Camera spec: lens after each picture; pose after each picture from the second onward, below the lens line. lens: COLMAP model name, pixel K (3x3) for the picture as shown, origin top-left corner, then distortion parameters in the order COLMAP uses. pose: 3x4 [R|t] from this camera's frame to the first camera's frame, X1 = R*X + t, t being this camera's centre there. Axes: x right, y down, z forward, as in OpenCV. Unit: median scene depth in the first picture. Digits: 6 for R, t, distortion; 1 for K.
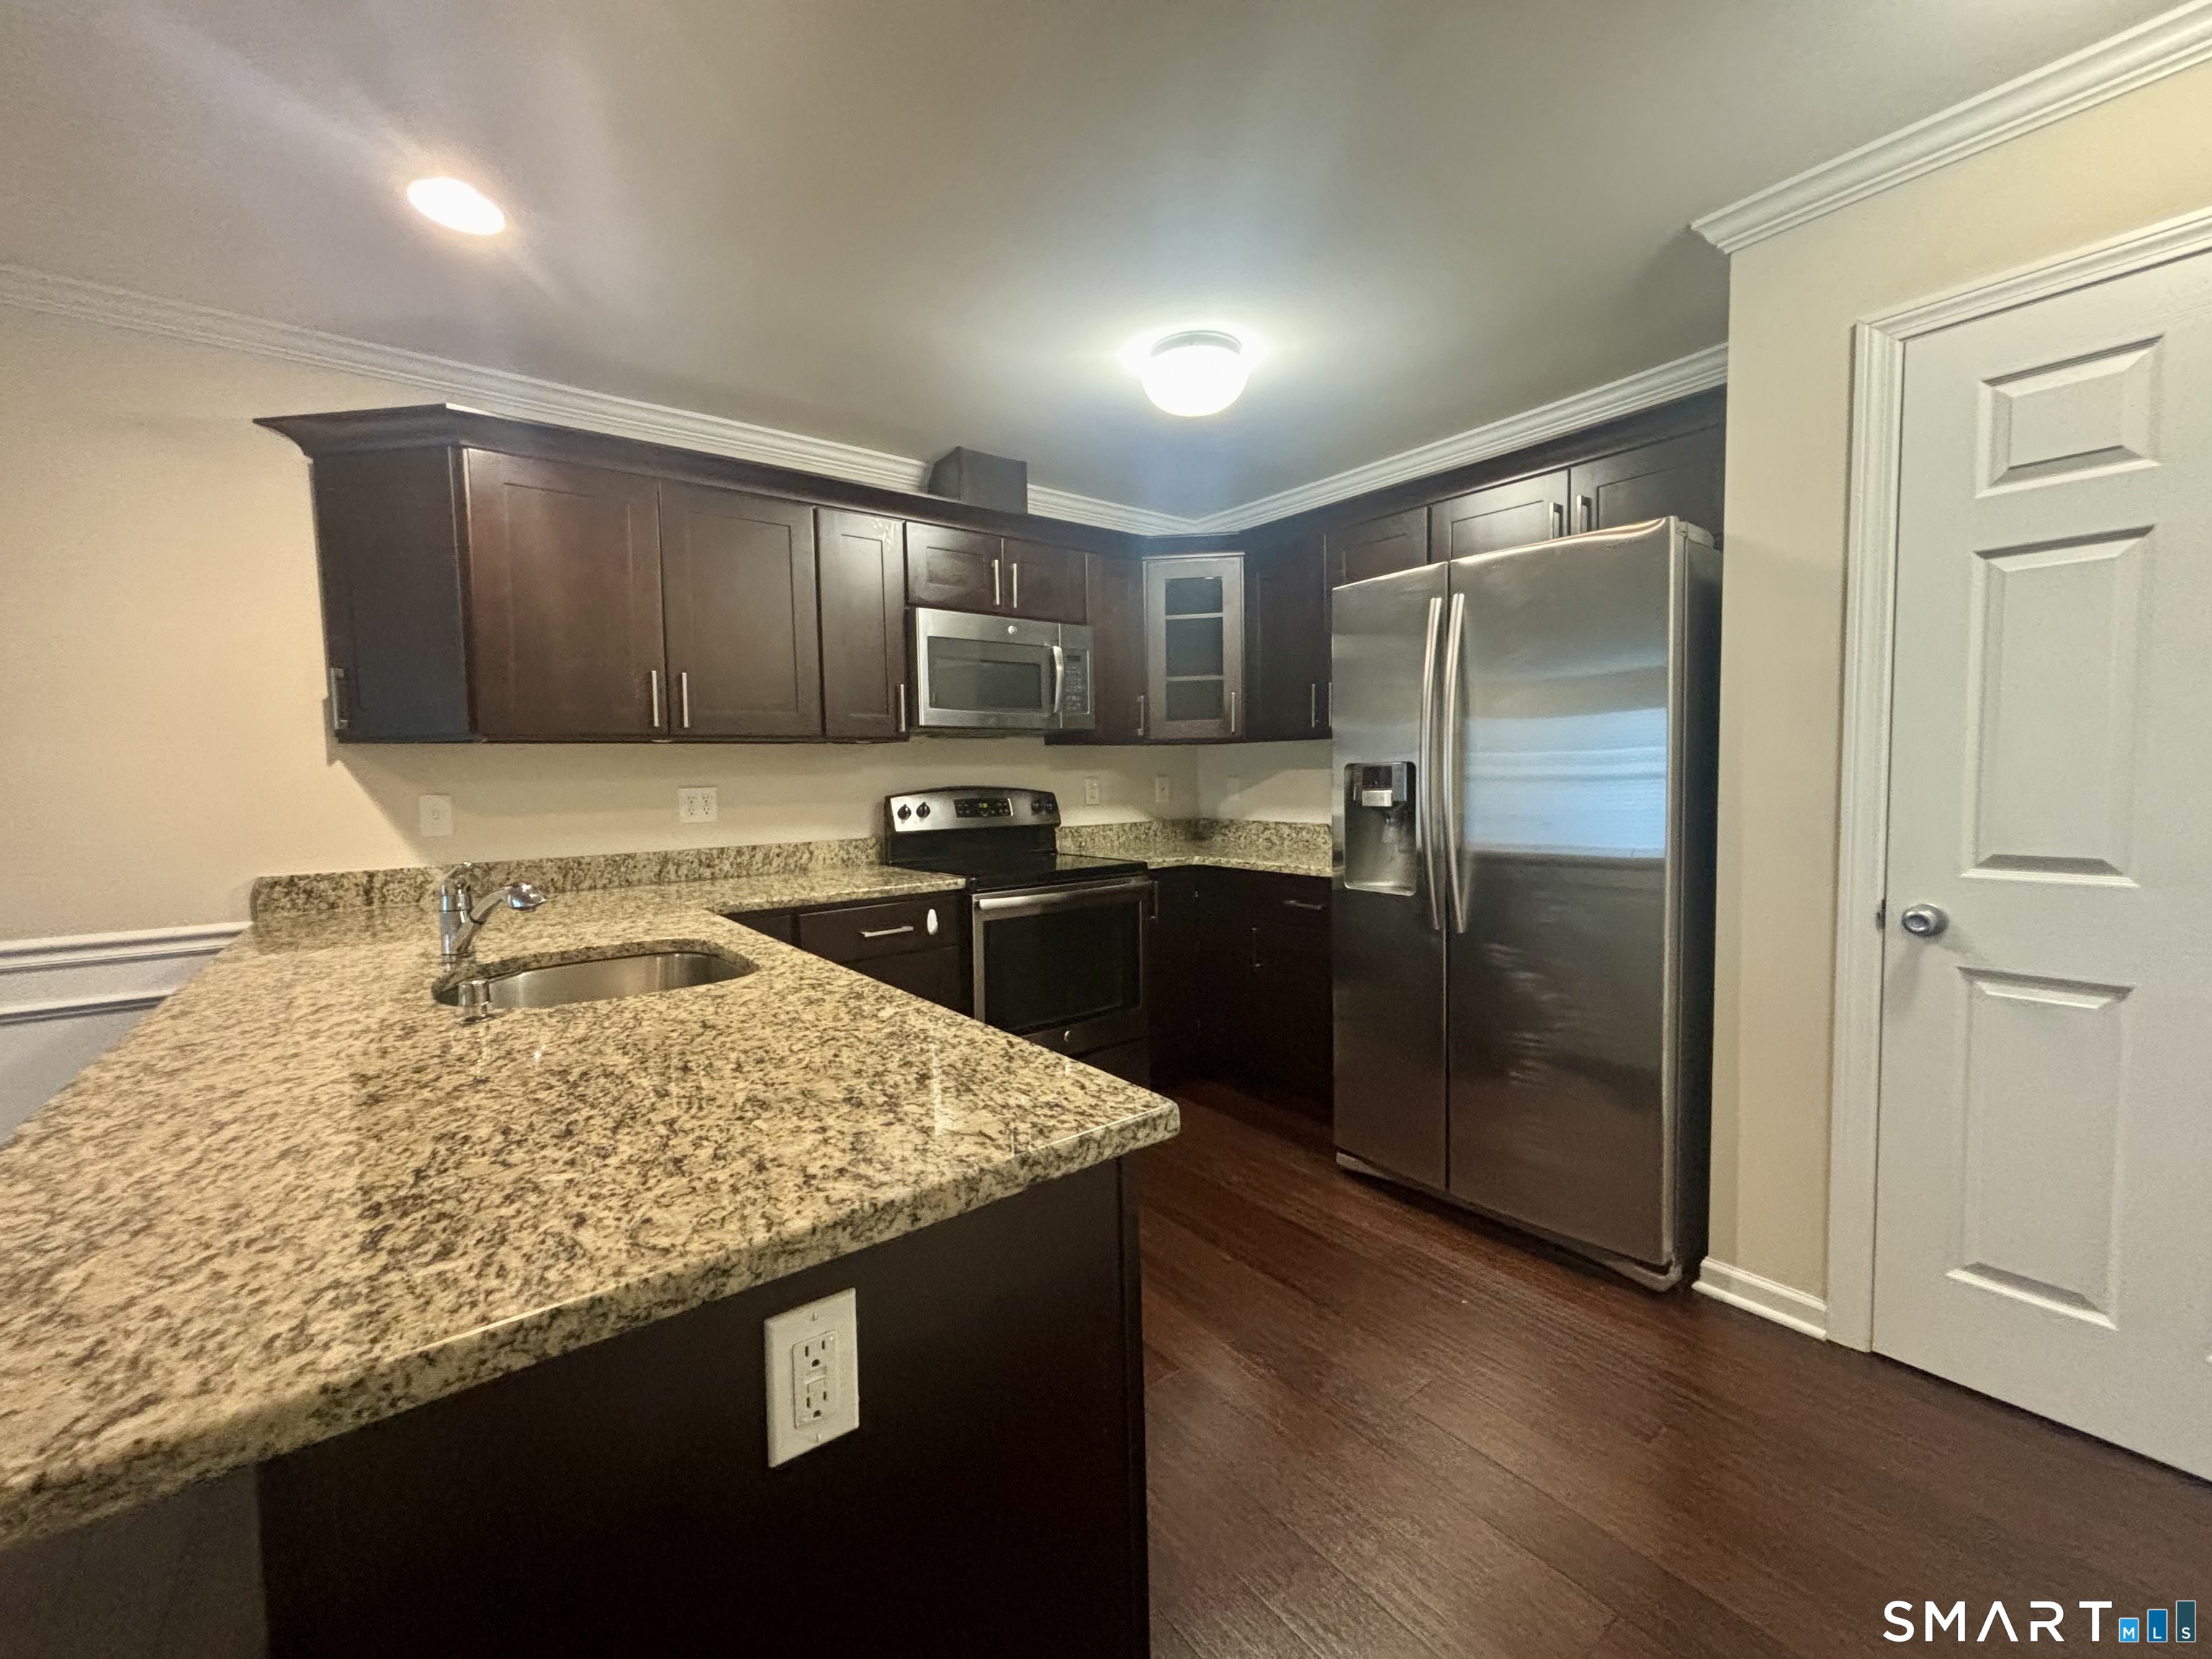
lens RADIAL K [[887.2, 0, 1100.0], [0, 887.2, 823.3], [0, 0, 1]] dist [-0.001813, 0.000173]
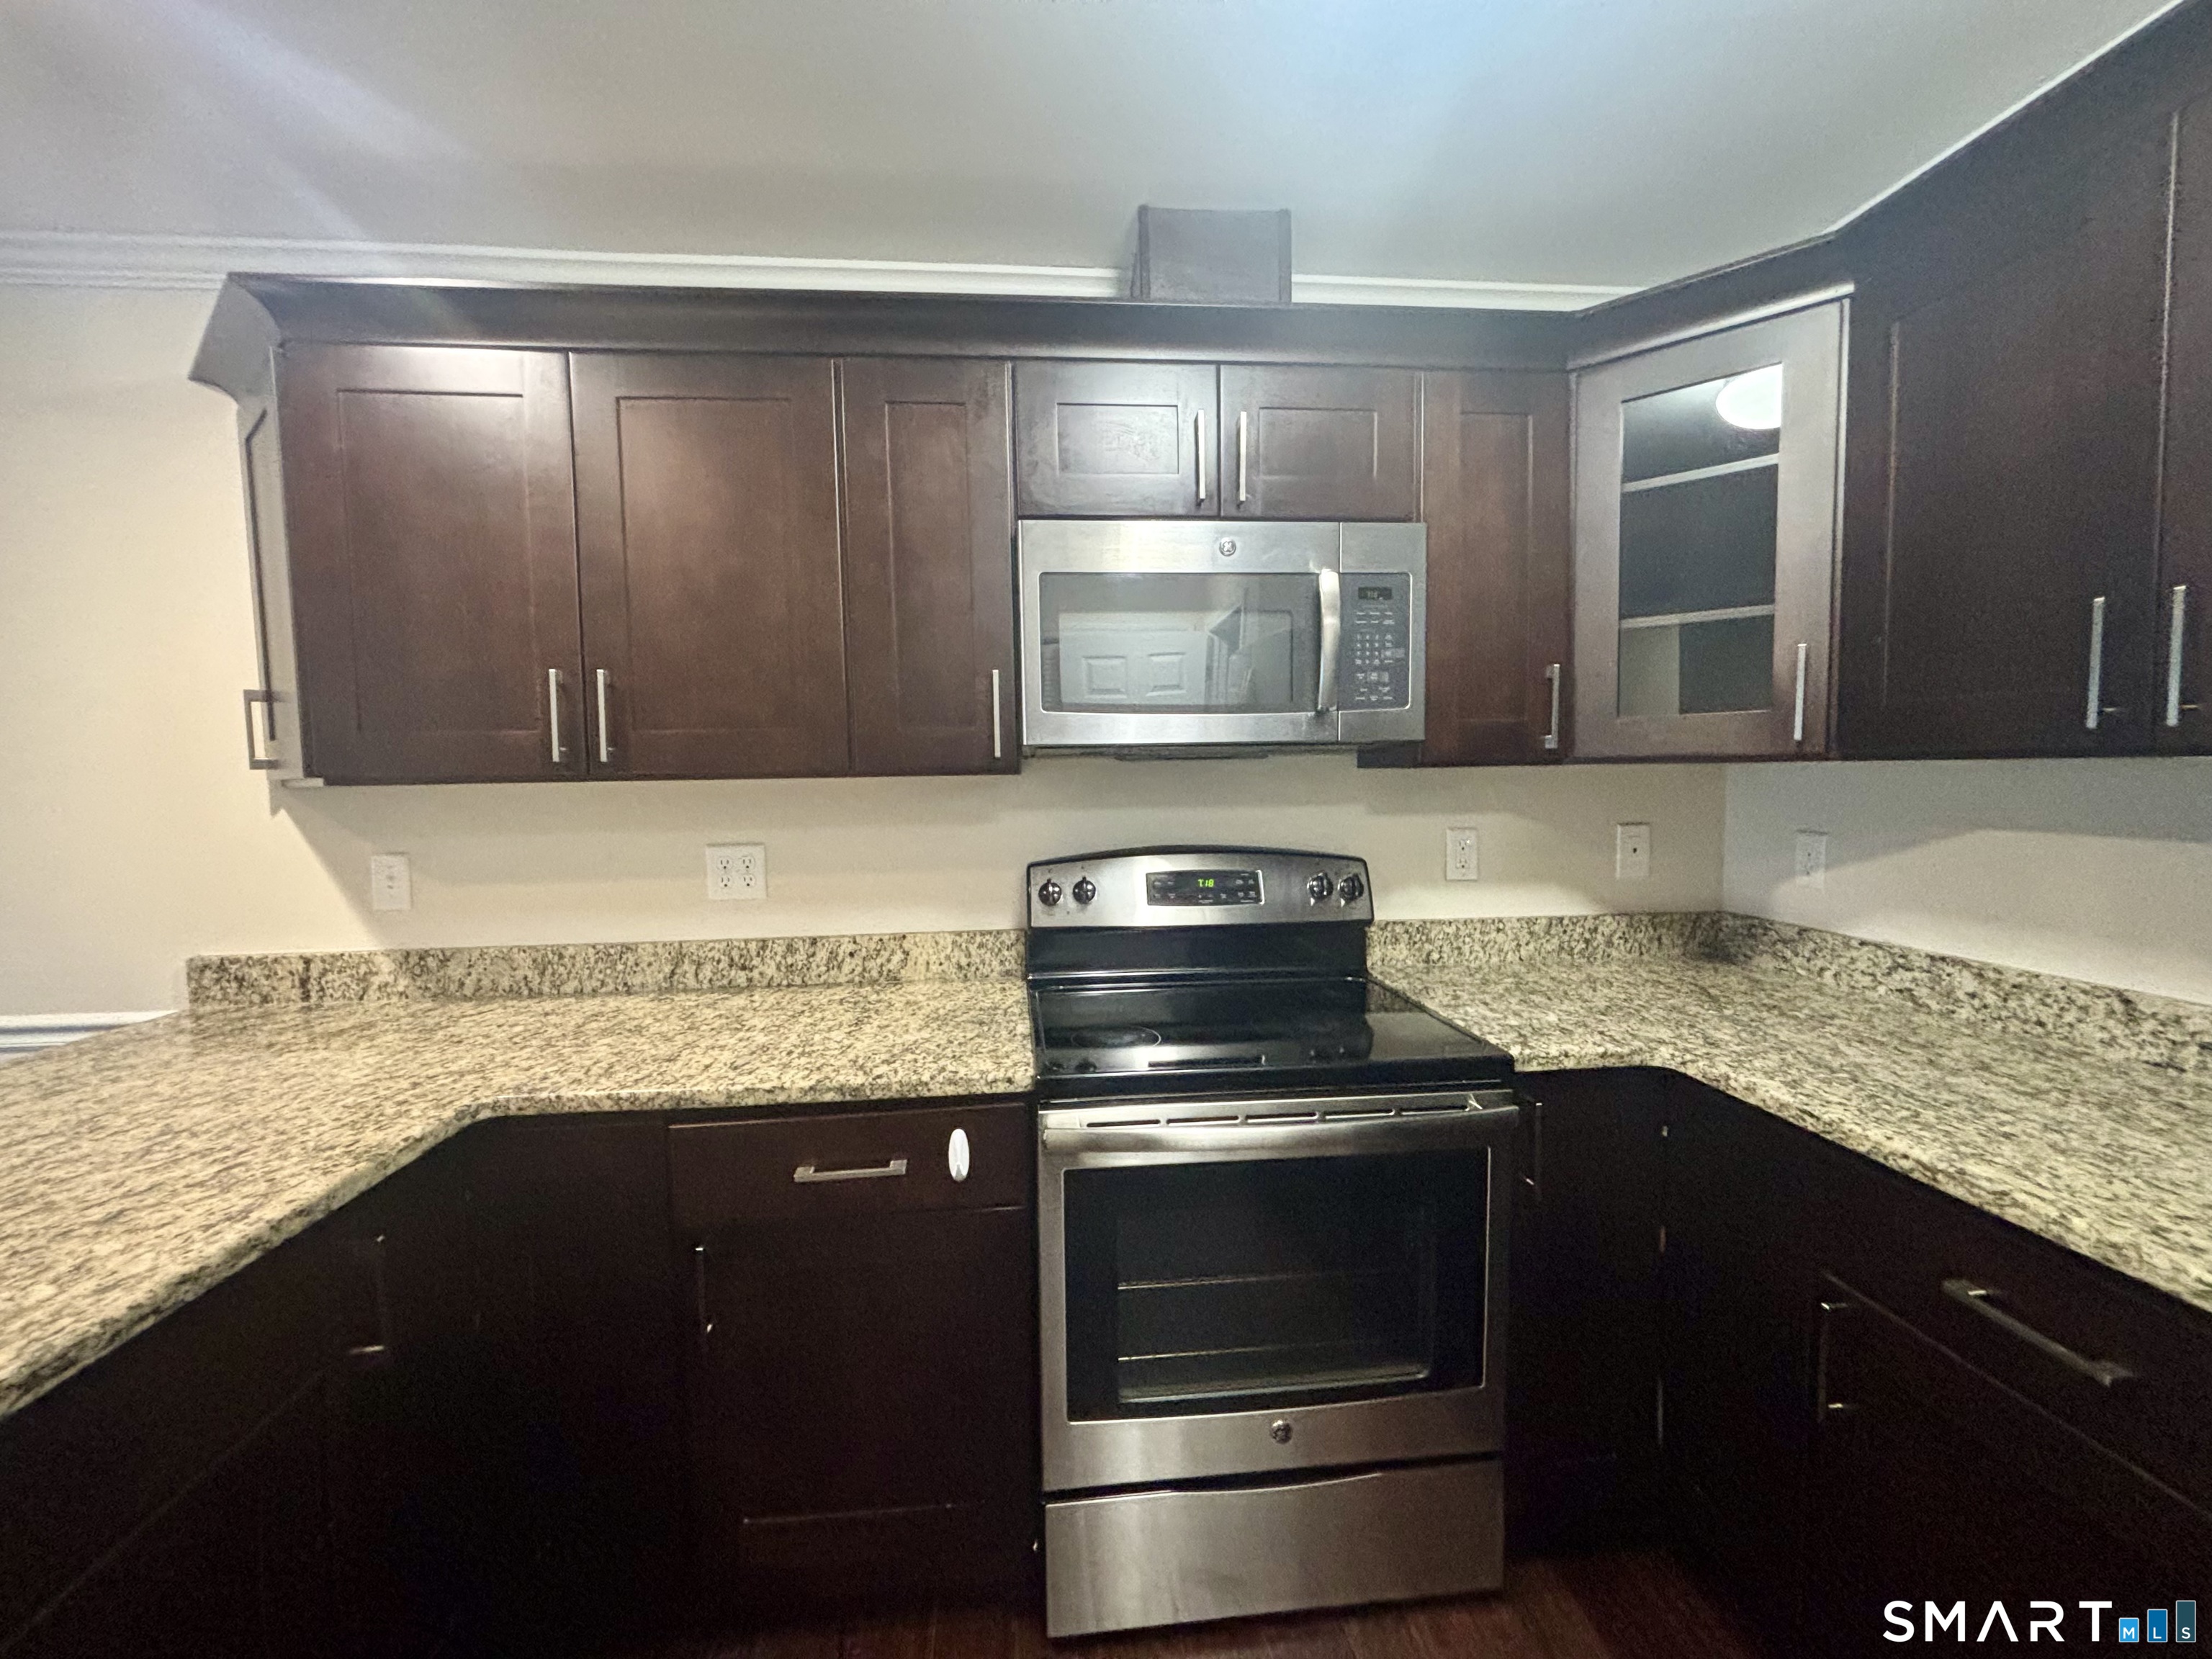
lens RADIAL K [[887.2, 0, 1107.1], [0, 887.2, 821.8], [0, 0, 1]] dist [-0.001813, 0.000173]
pose [[0.843943, 0.034627, -0.535314, 0.123816], [-0.030624, 0.999397, 0.016367, -0.076085], [0.535558, 0.002580, 0.844495, 0.594246]]
